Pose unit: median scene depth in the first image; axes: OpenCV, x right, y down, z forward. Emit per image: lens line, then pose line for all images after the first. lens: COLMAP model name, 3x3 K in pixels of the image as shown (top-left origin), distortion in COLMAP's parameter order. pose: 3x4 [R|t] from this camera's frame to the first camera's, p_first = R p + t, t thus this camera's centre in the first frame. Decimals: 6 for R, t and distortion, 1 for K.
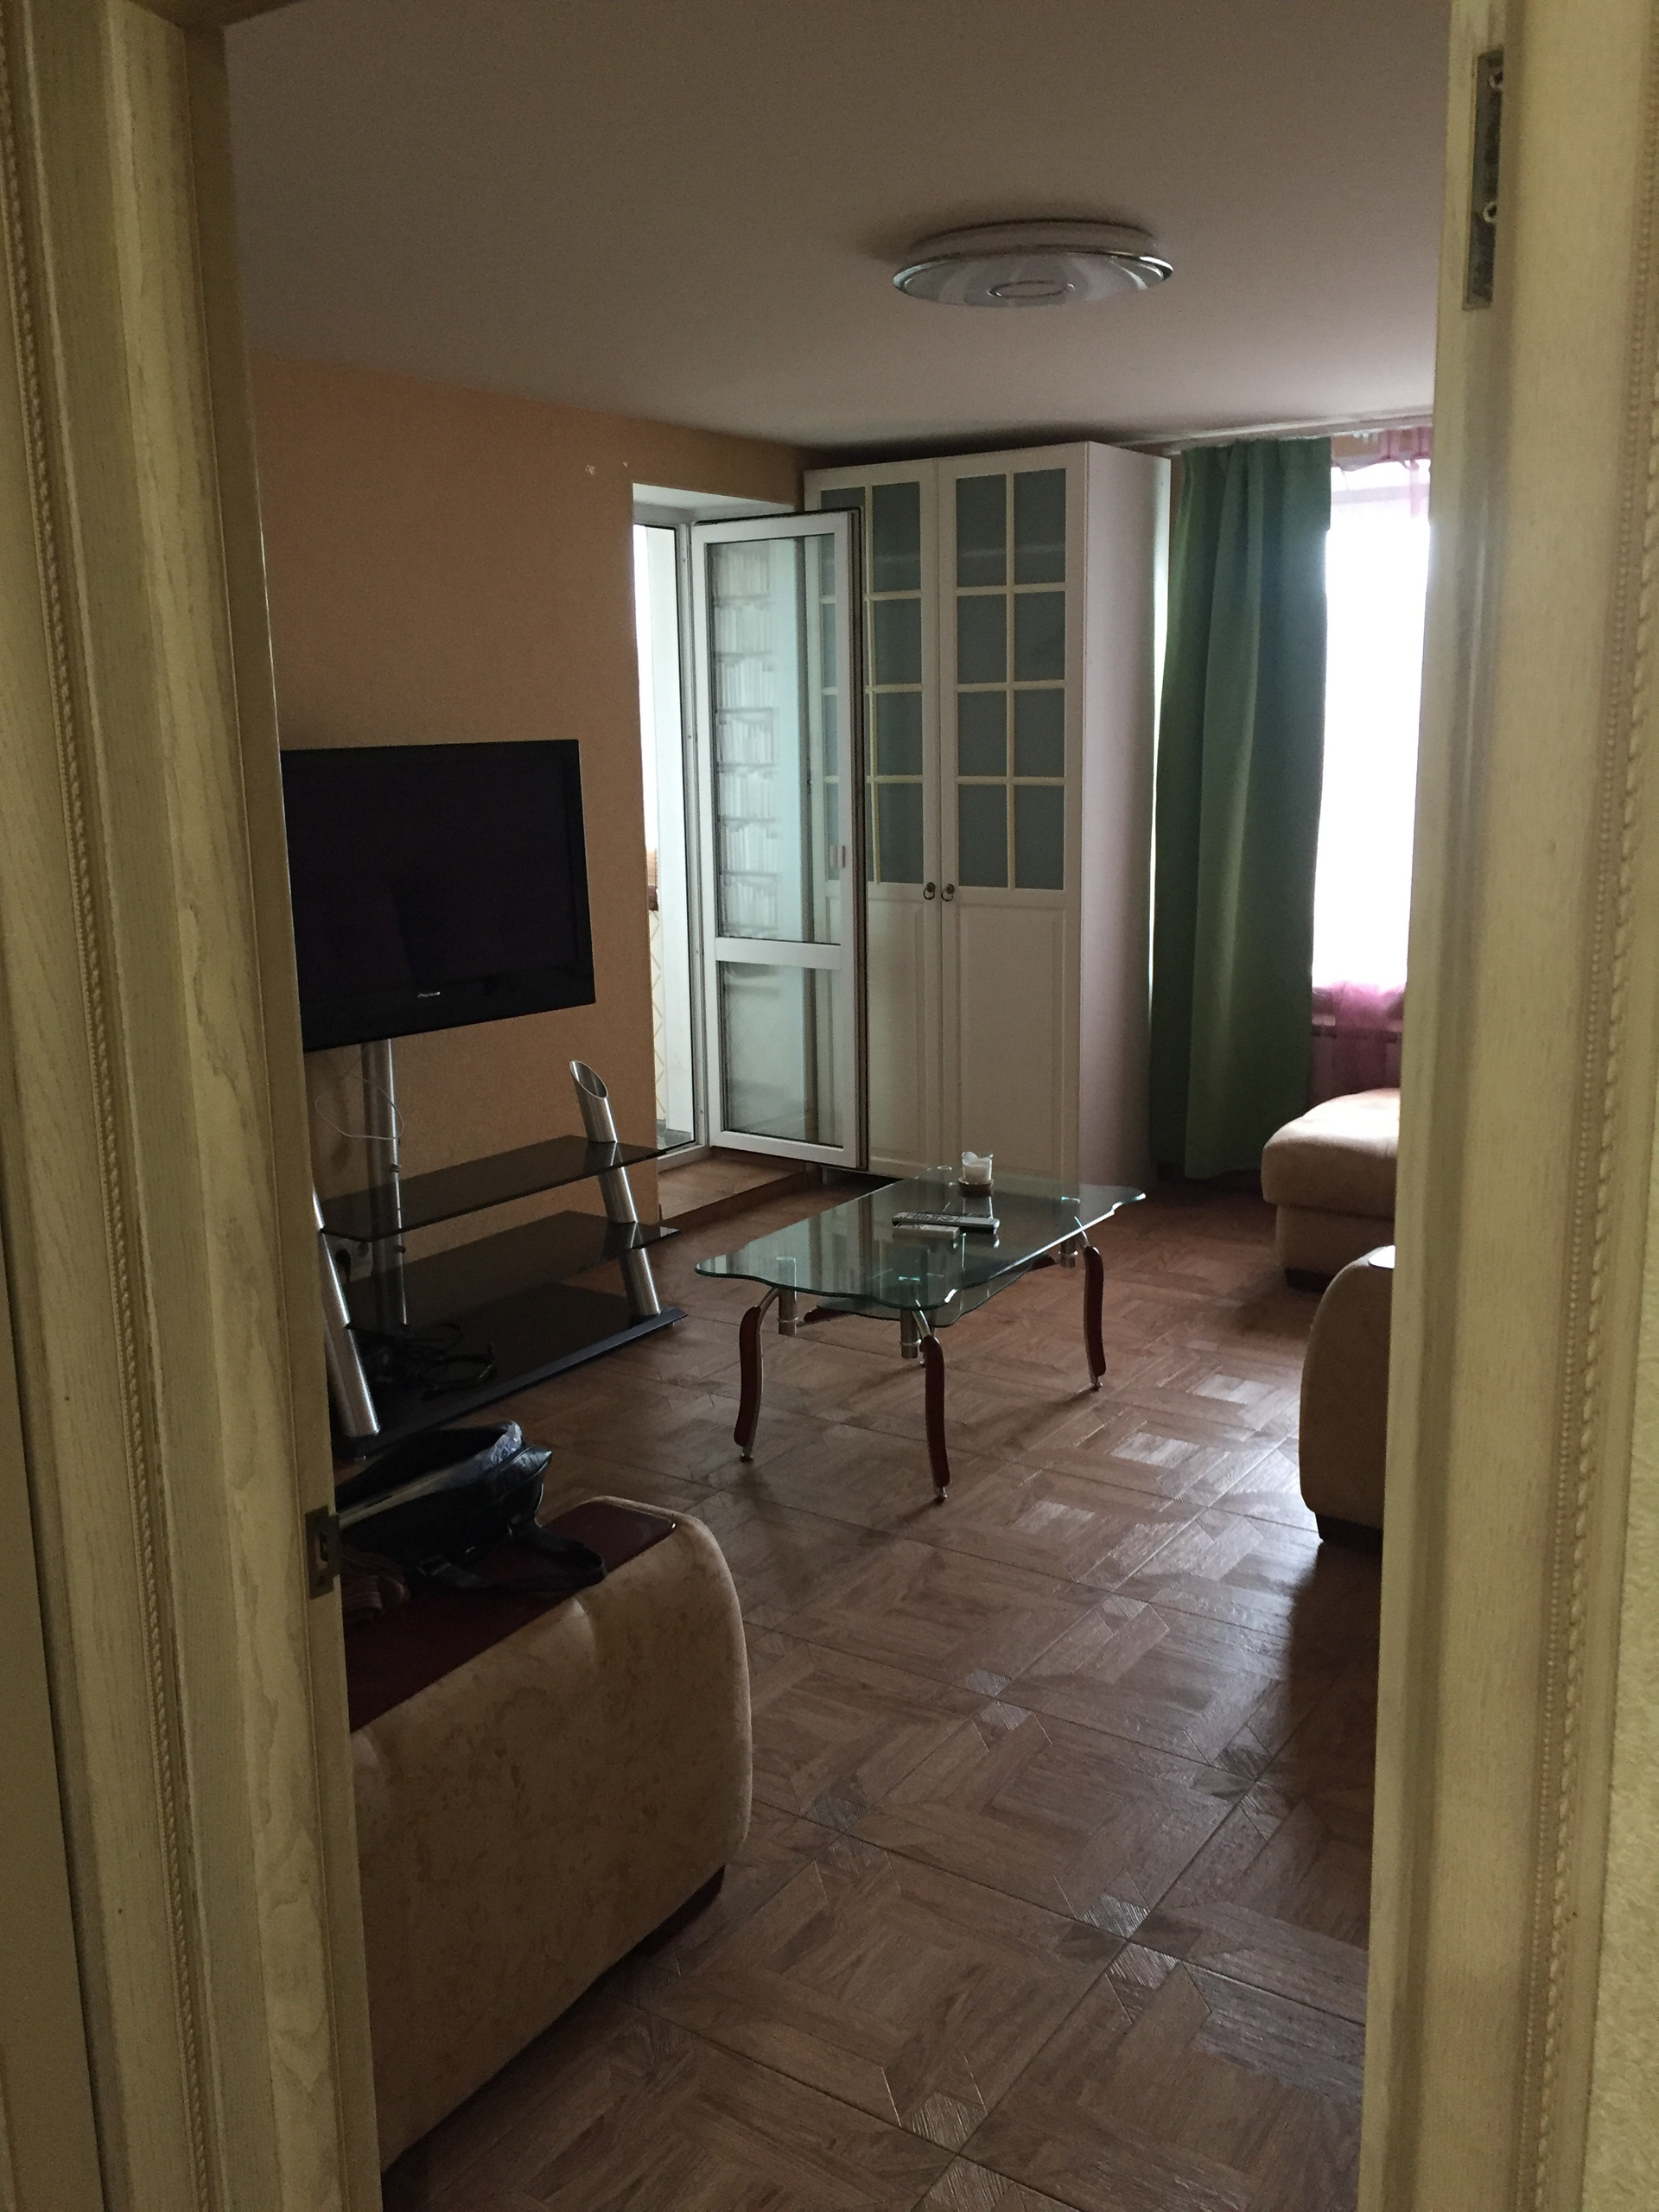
lens RADIAL K [[1897.0, 0, 827.8], [0, 1897.0, 1092.9], [0, 0, 1]] dist [0.095195, -0.129080]
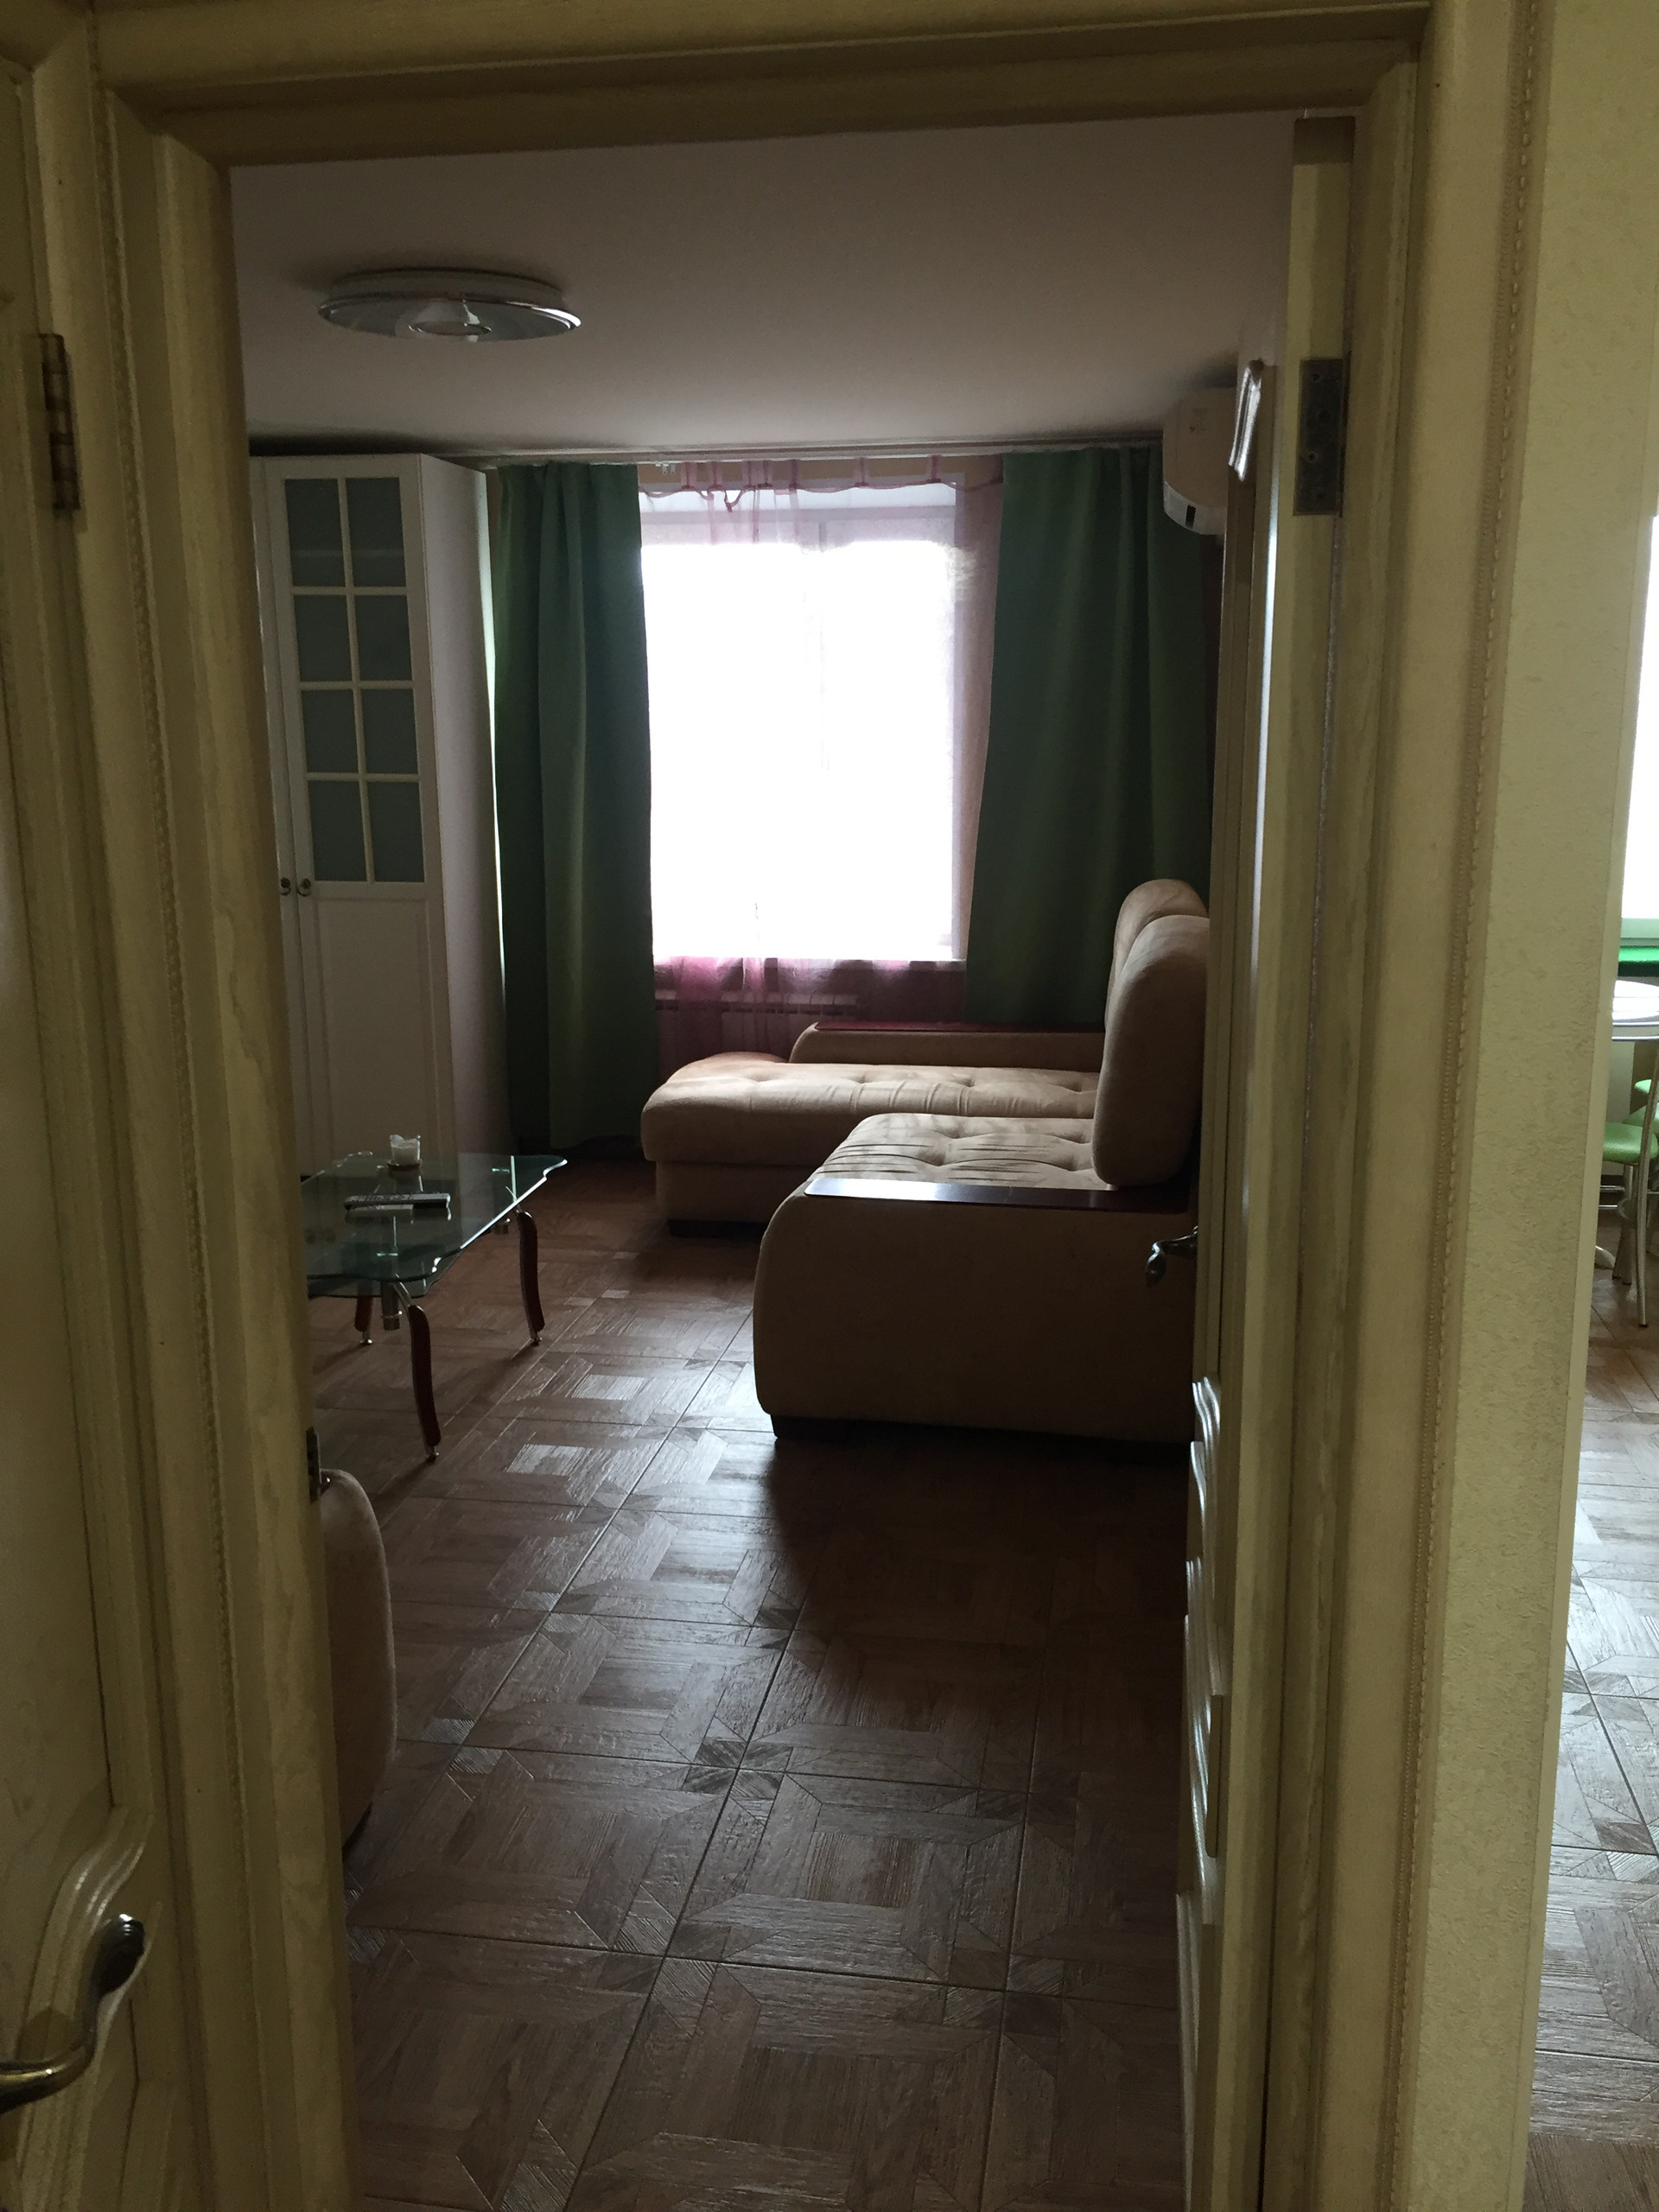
lens RADIAL K [[1900.4, 0, 837.5], [0, 1900.4, 1097.6], [0, 0, 1]] dist [0.051141, 0.001682]
pose [[0.912268, -0.074727, 0.402720, -0.118475], [0.071501, 0.997174, 0.023063, 0.003520], [-0.403305, 0.007755, 0.915033, -0.053283]]
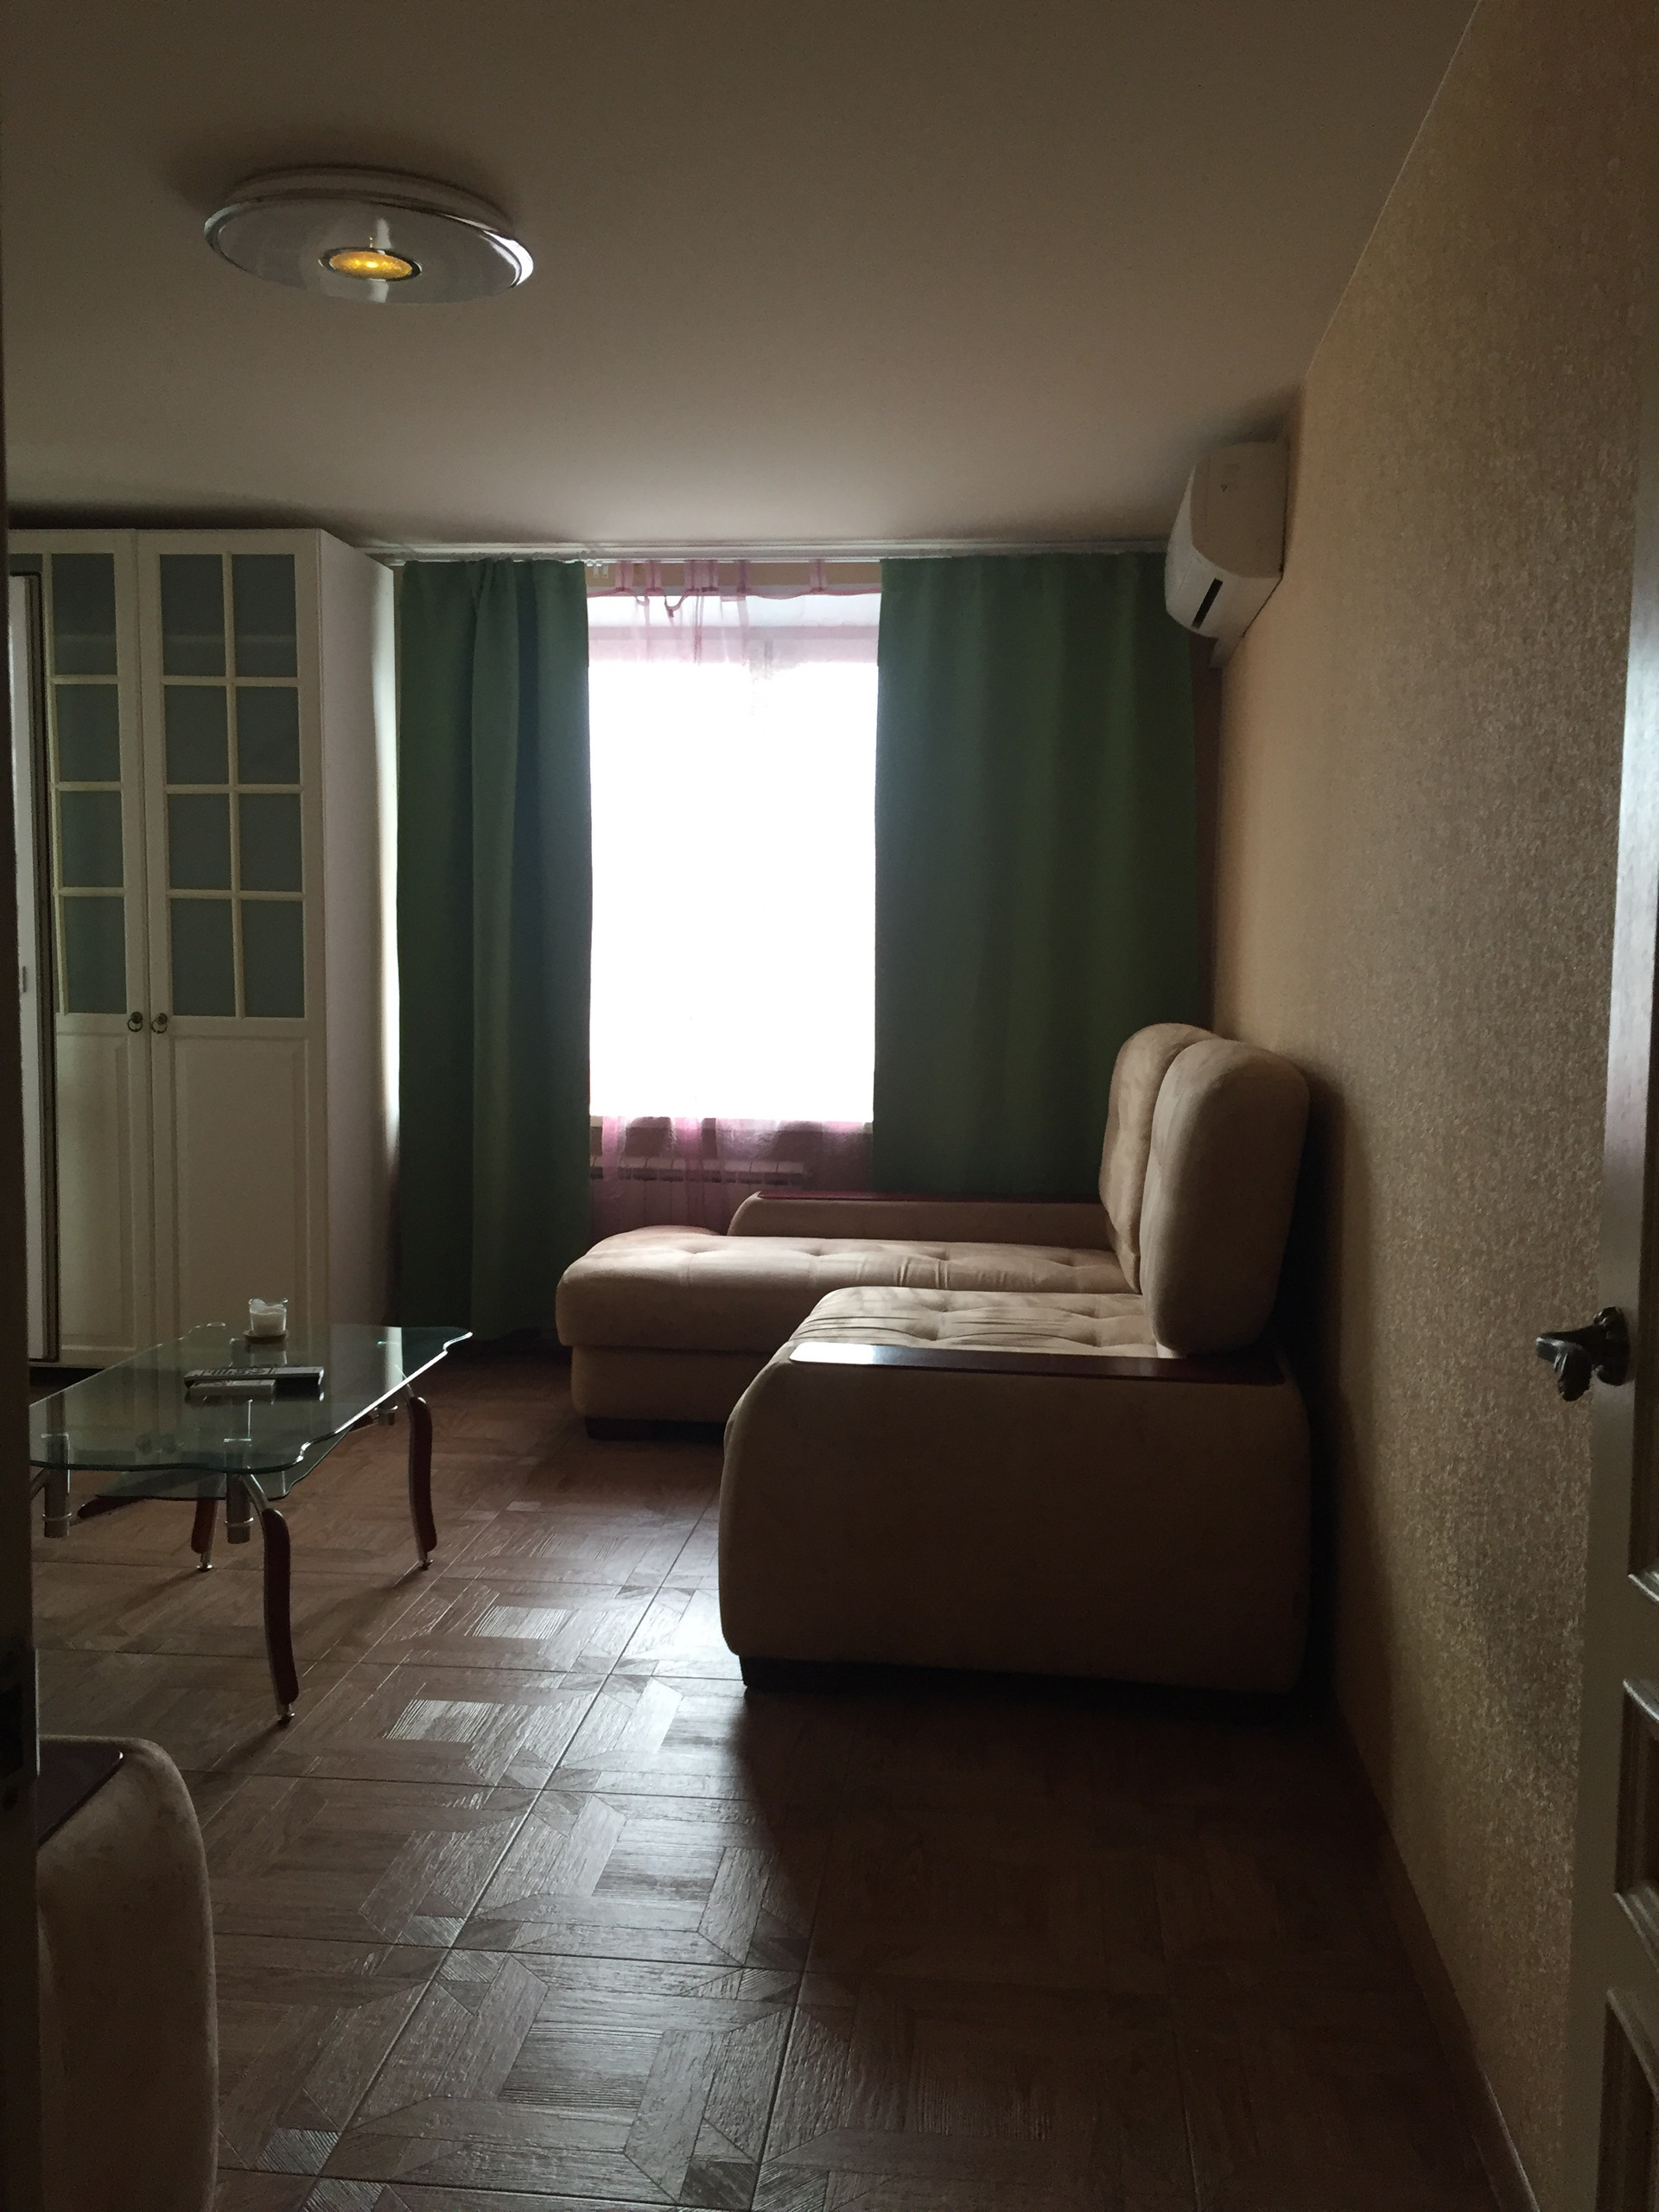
lens RADIAL K [[1897.0, 0, 827.8], [0, 1897.0, 1092.9], [0, 0, 1]] dist [0.095195, -0.129080]
pose [[0.886789, -0.010411, 0.462058, -0.085518], [0.064084, 0.992859, -0.100620, 0.039846], [-0.457711, 0.118839, 0.881123, 0.130844]]
